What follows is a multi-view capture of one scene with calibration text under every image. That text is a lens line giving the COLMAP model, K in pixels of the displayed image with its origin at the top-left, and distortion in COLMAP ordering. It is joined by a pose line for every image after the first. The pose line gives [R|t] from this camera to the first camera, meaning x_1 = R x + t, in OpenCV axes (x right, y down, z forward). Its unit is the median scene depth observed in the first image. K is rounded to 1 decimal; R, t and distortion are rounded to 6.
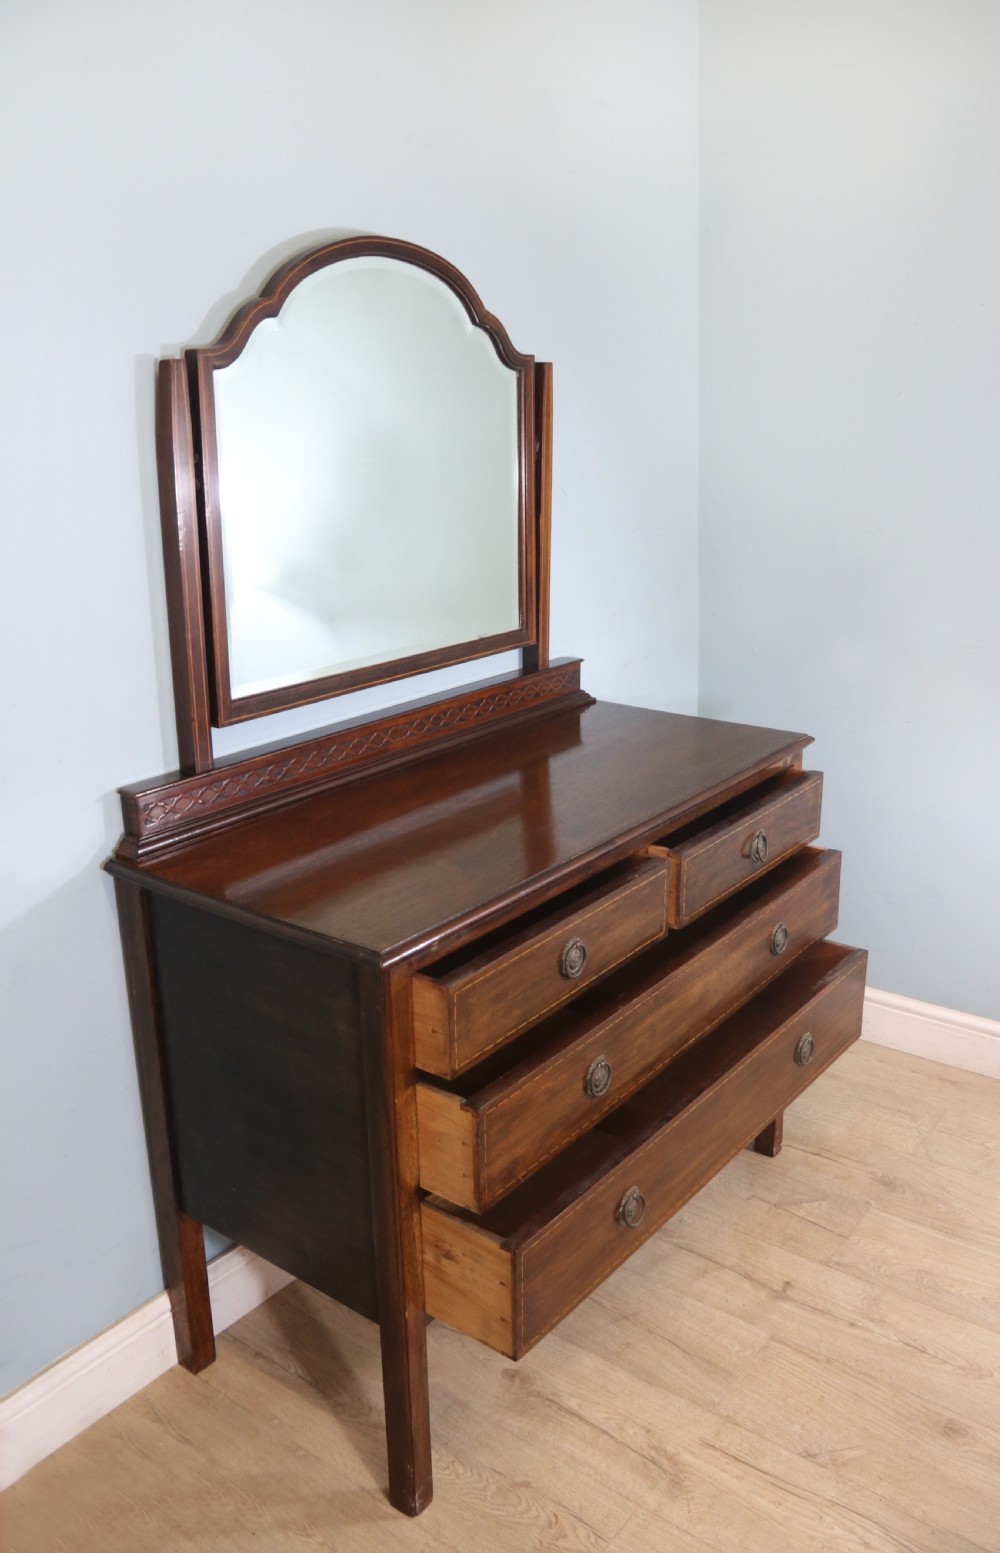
lens RADIAL K [[1260.6, 0, 534.0], [0, 1260.6, 747.5], [0, 0, 1]] dist [-0.131104, 0.085589]
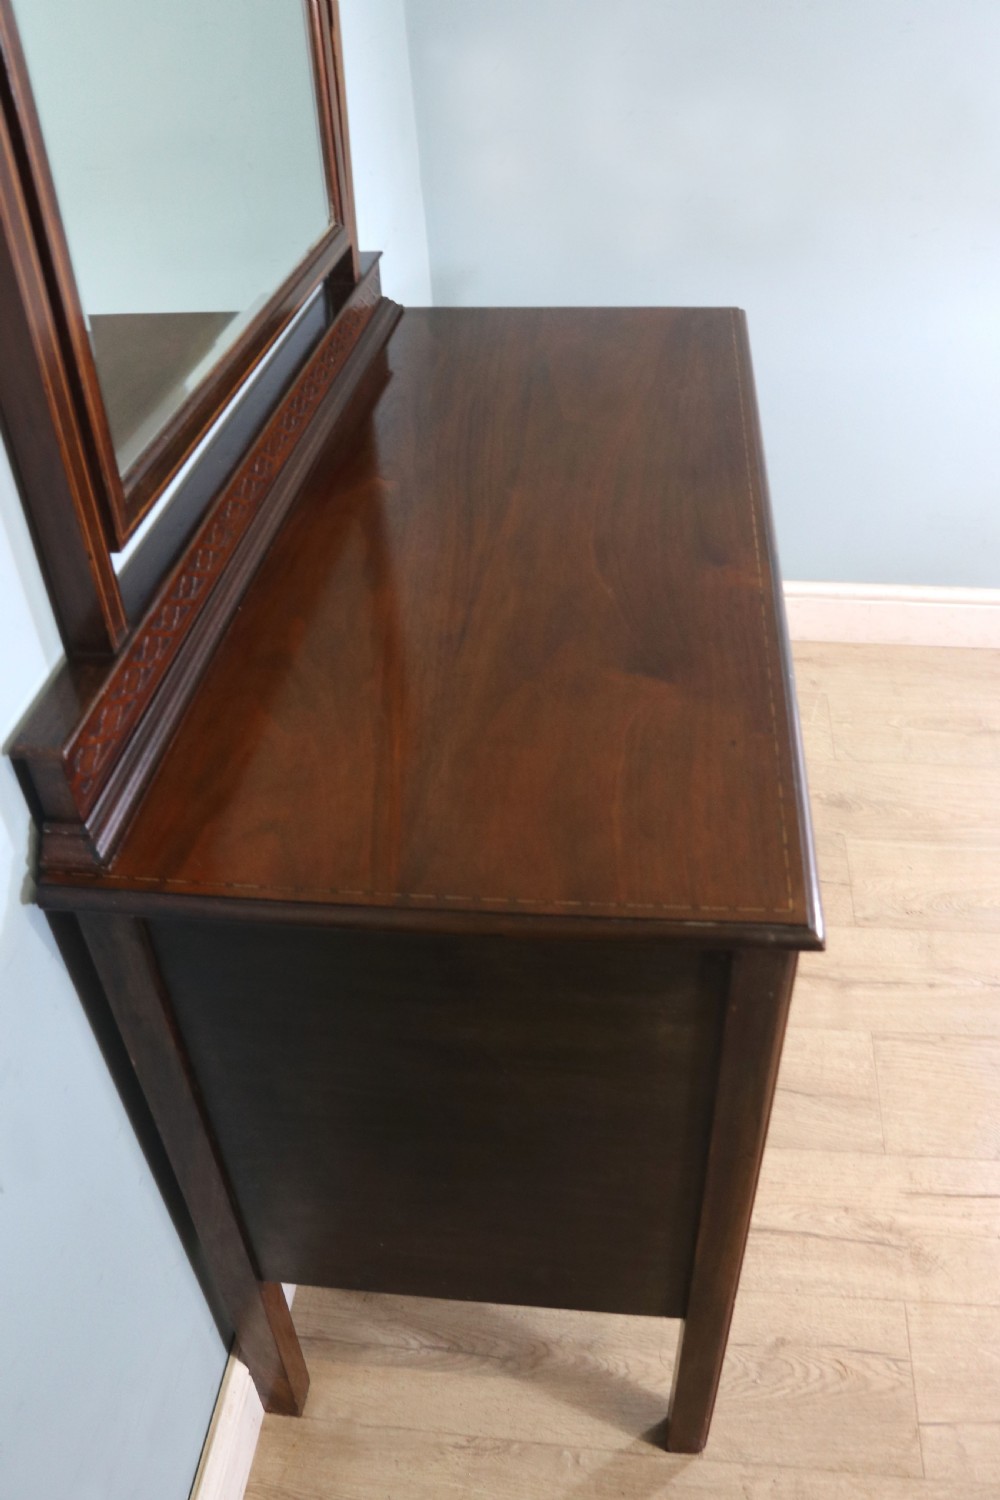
lens RADIAL K [[1249.5, 0, 505.4], [0, 1249.5, 753.8], [0, 0, 1]] dist [-0.131101, 0.049996]
pose [[0.870699, -0.330832, 0.363914, -0.314160], [0.171369, 0.897648, 0.406030, -0.113341], [-0.460994, -0.291166, 0.838276, 0.475903]]
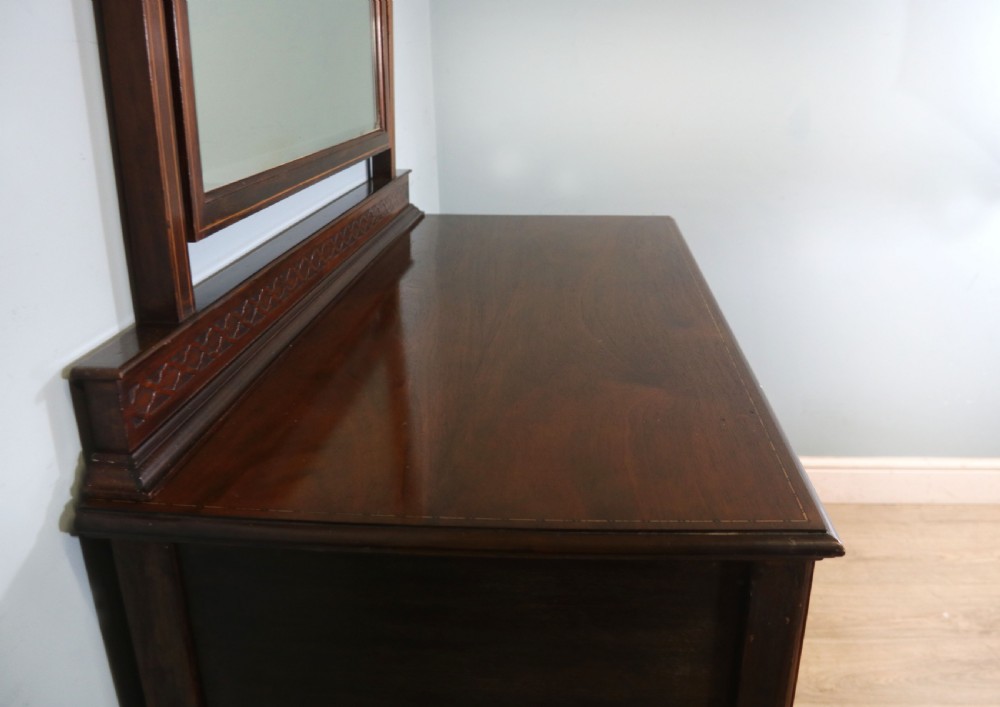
lens RADIAL K [[887.7, 0, 536.2], [0, 887.7, 360.9], [0, 0, 1]] dist [-0.137963, 0.037979]
pose [[0.841050, -0.177580, 0.510980, -0.324895], [0.145259, 0.984029, 0.102890, 0.020017], [-0.521090, -0.012311, 0.853413, 0.553484]]
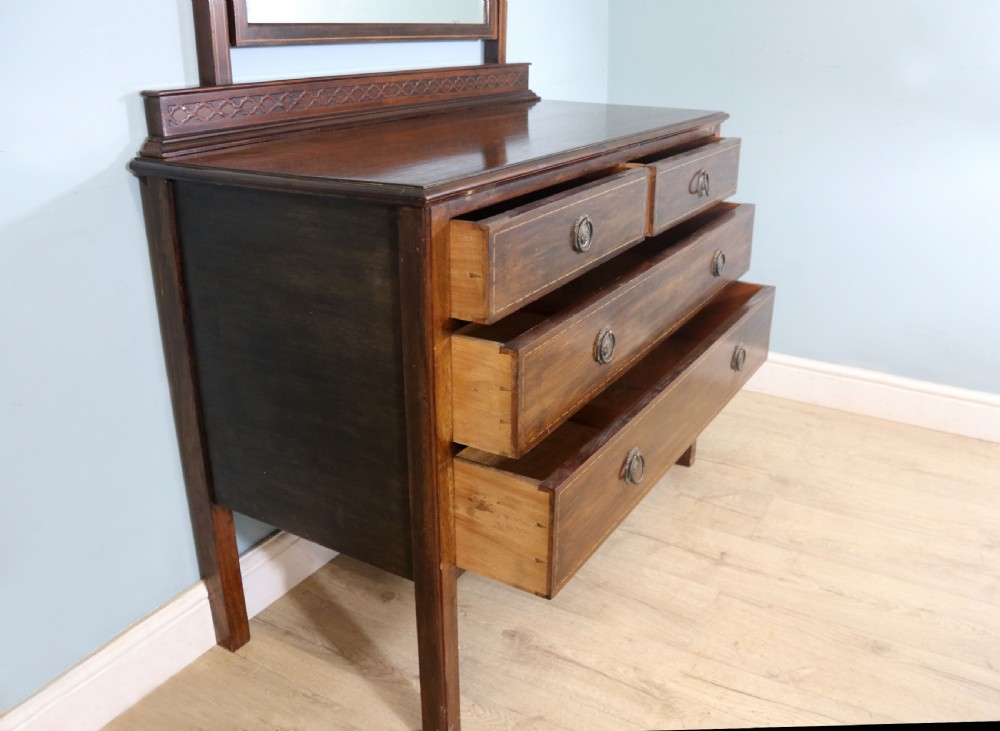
lens RADIAL K [[861.3, 0, 526.5], [0, 861.3, 357.5], [0, 0, 1]] dist [-0.133068, 0.032099]
pose [[0.992443, -0.029196, 0.119179, -0.096072], [0.017329, 0.994895, 0.099422, 0.177543], [-0.121473, -0.096605, 0.987882, 0.236249]]
